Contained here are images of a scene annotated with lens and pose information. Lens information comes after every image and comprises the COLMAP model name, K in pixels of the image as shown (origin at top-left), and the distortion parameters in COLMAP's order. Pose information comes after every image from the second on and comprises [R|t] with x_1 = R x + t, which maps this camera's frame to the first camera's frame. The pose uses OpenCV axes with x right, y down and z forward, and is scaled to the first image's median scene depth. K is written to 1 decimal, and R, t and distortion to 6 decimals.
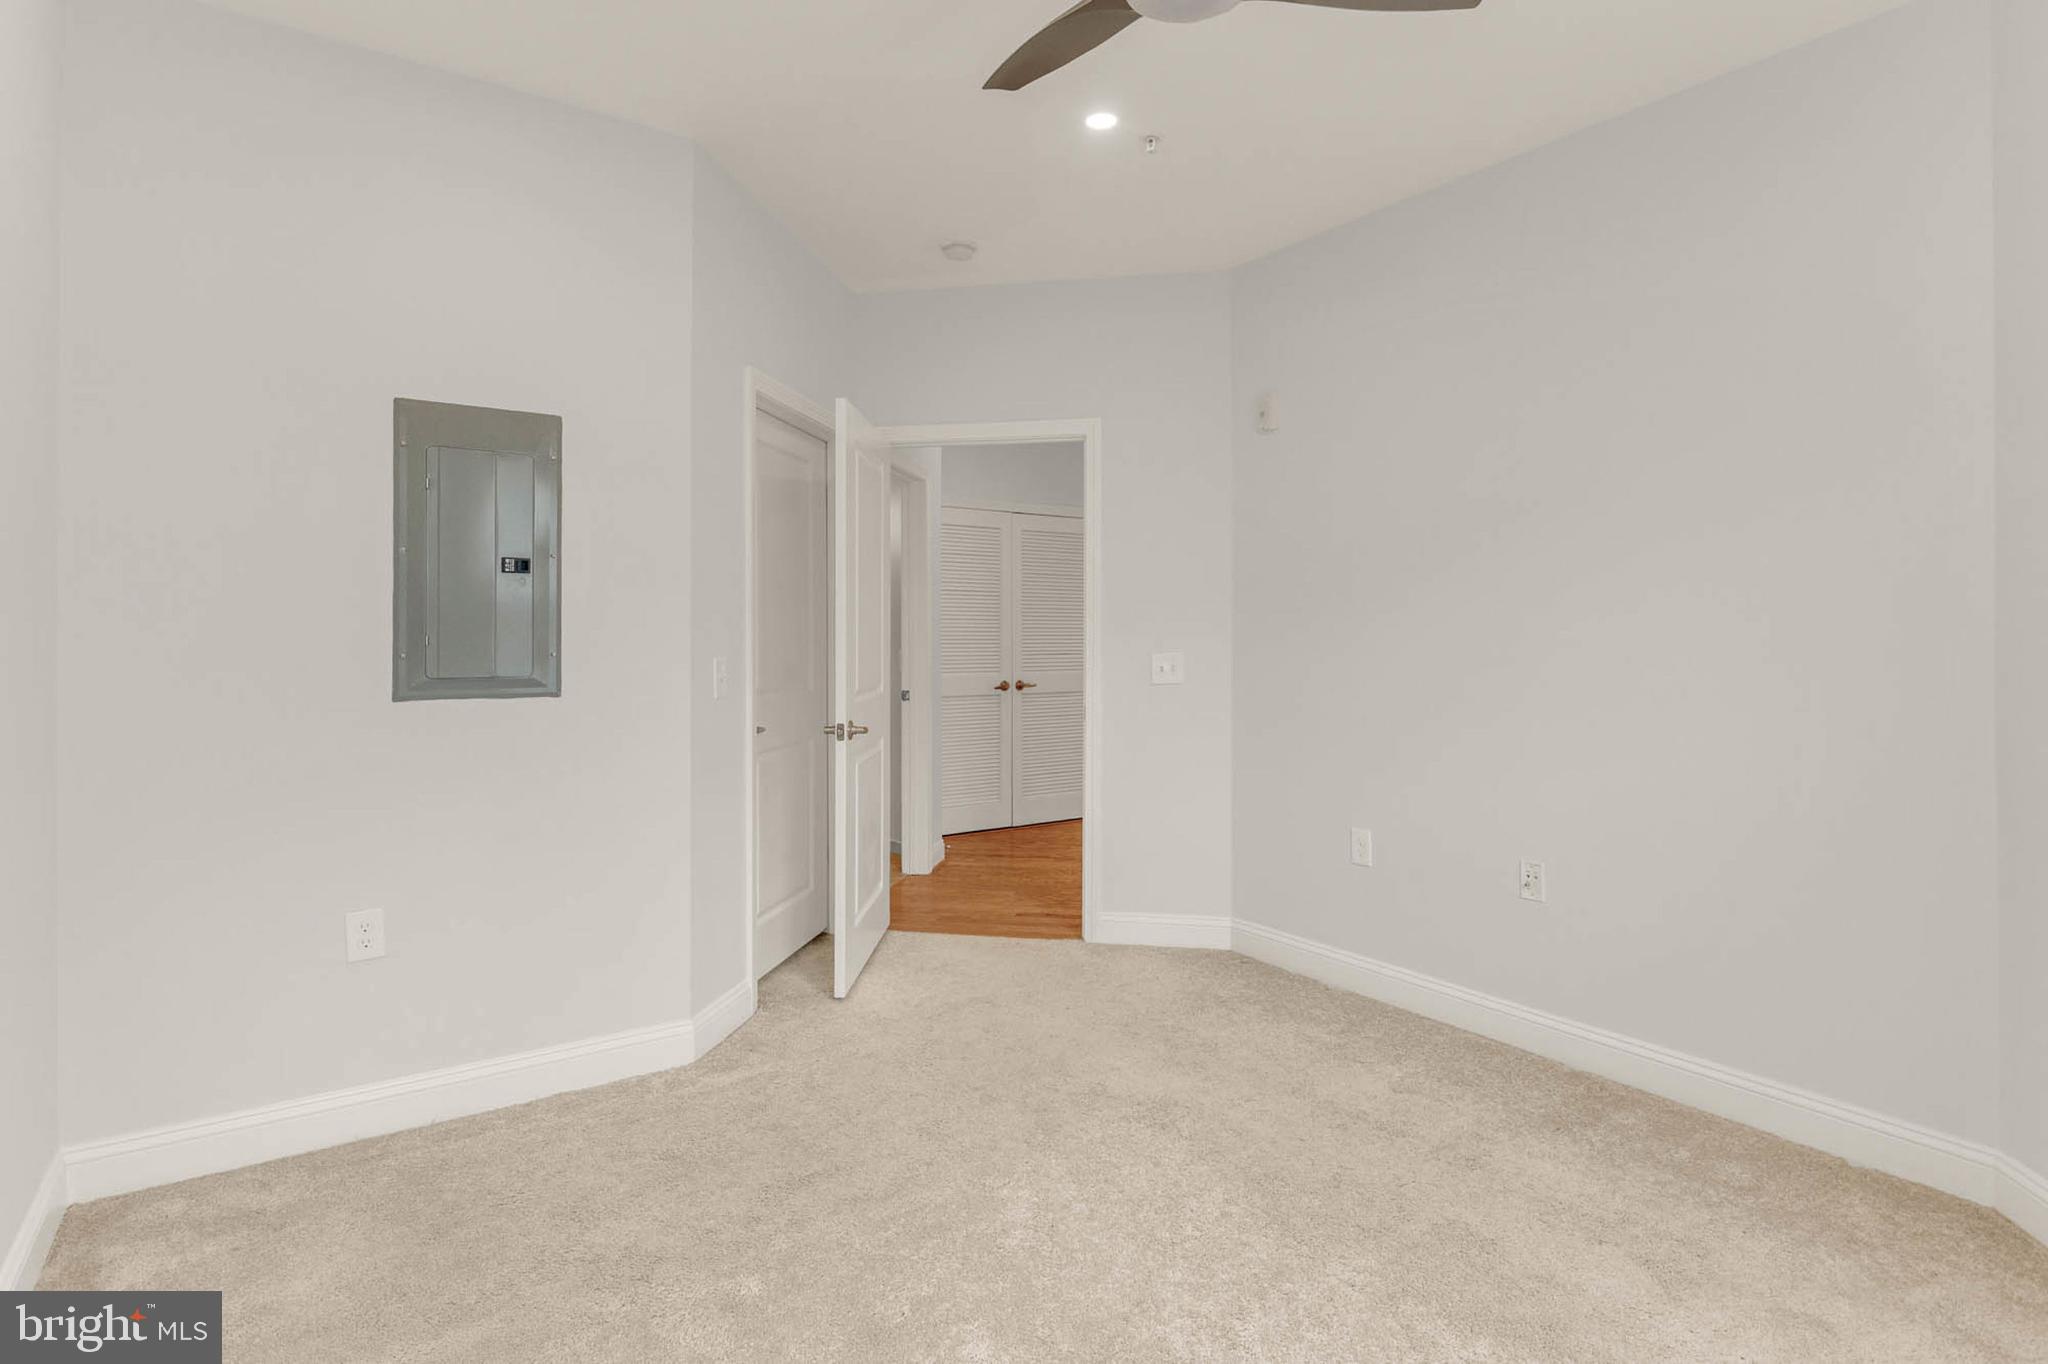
lens RADIAL K [[1016.4, 0, 1033.5], [0, 1016.4, 658.4], [0, 0, 1]] dist [-0.000741, -0.000450]
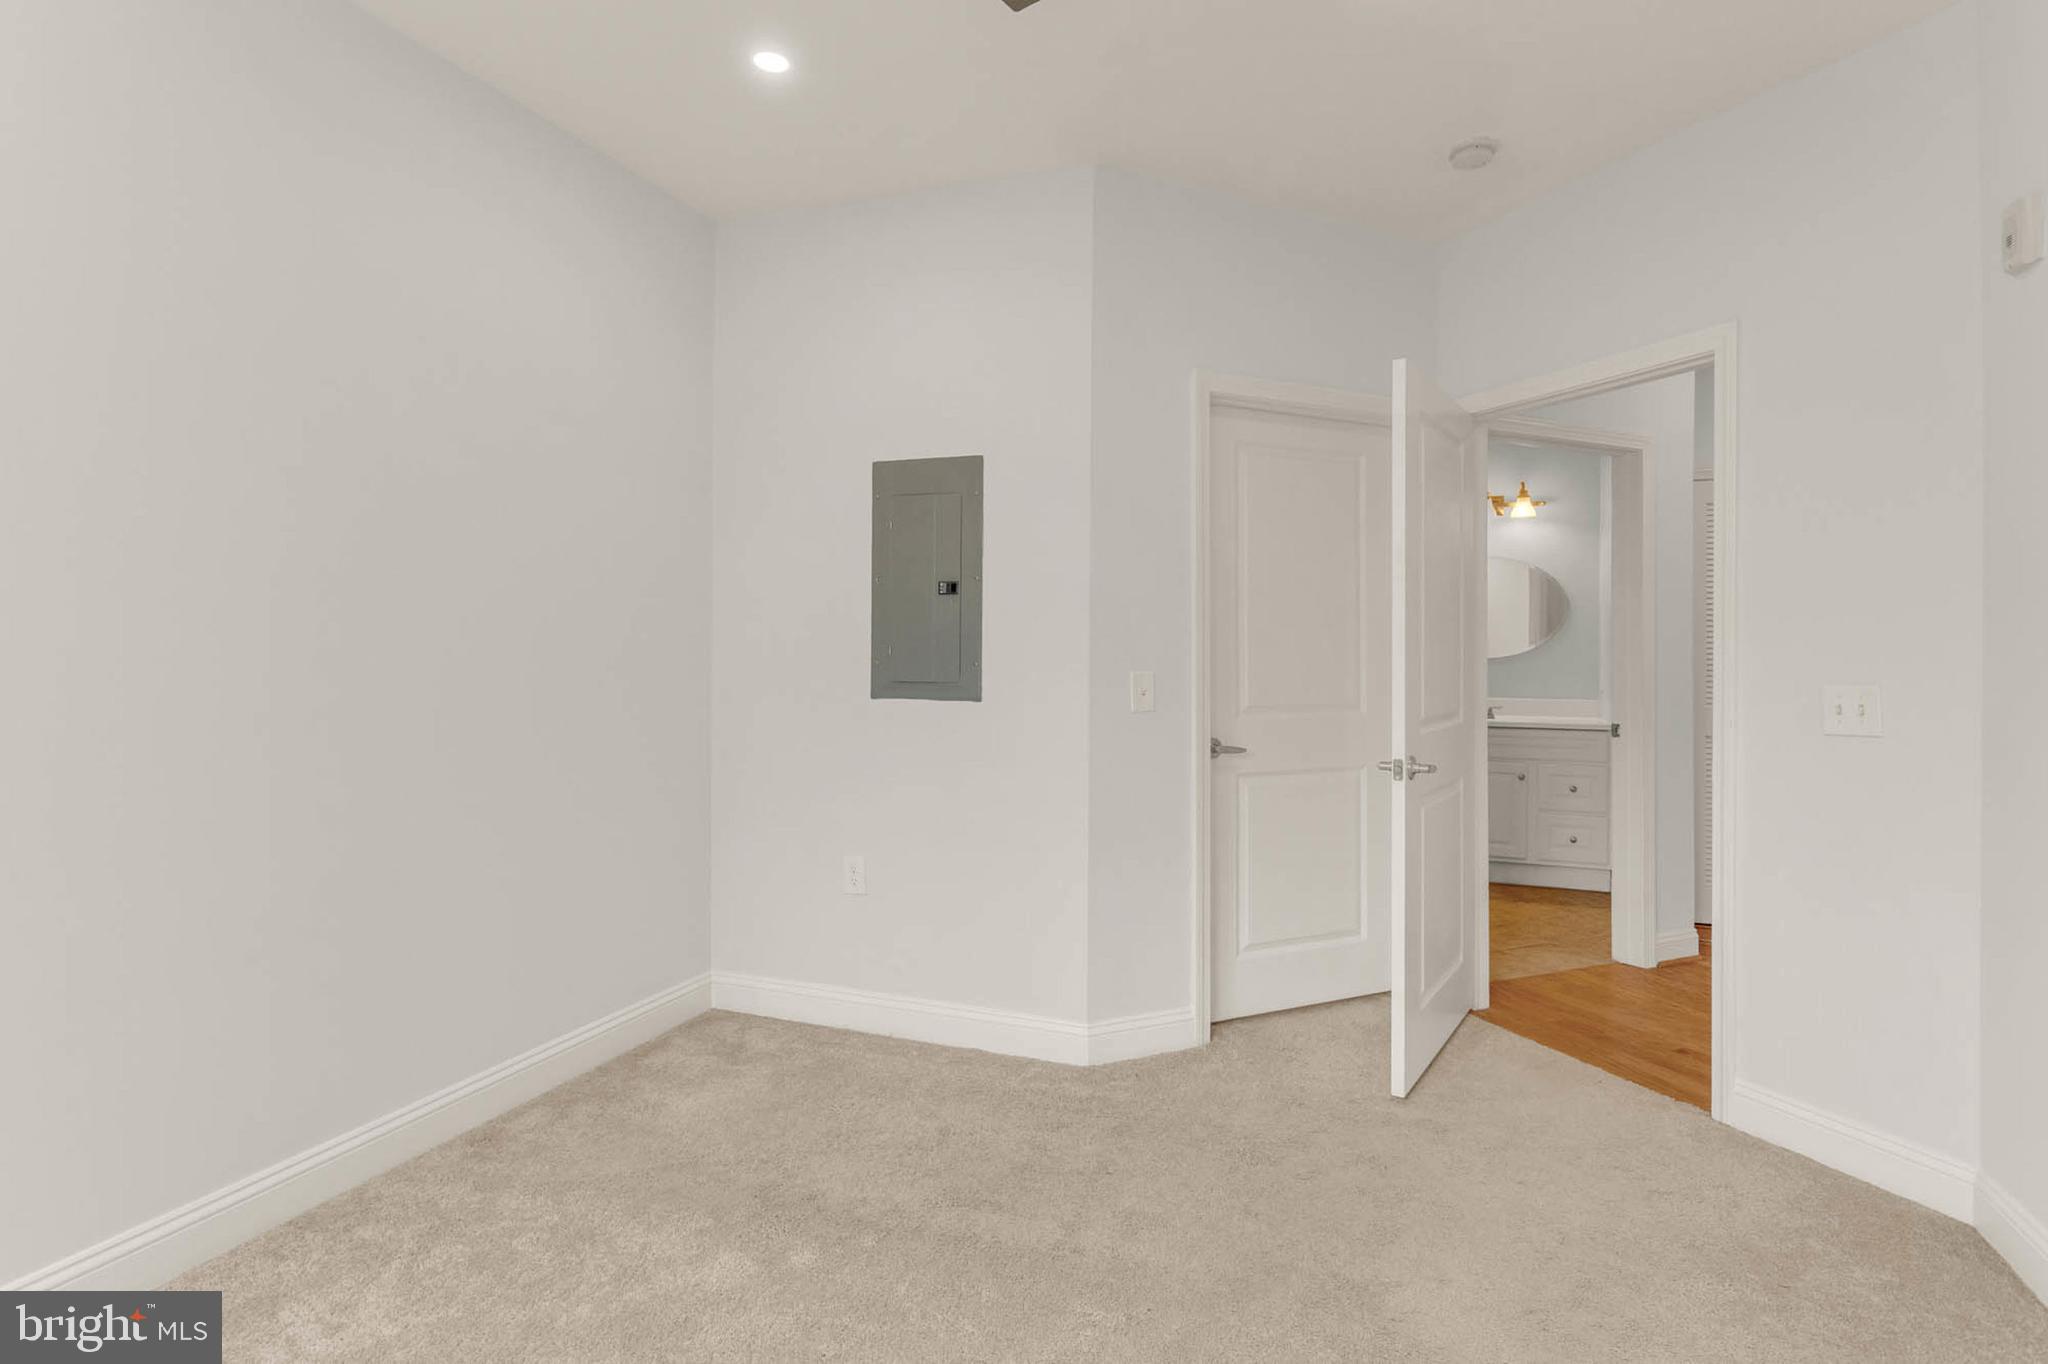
lens RADIAL K [[1016.4, 0, 1033.5], [0, 1016.4, 658.4], [0, 0, 1]] dist [-0.000741, -0.000450]
pose [[0.583028, 0.010879, -0.812379, 0.481710], [-0.027644, 0.999597, -0.006452, -0.004089], [0.811982, 0.026219, 0.583094, 0.370173]]
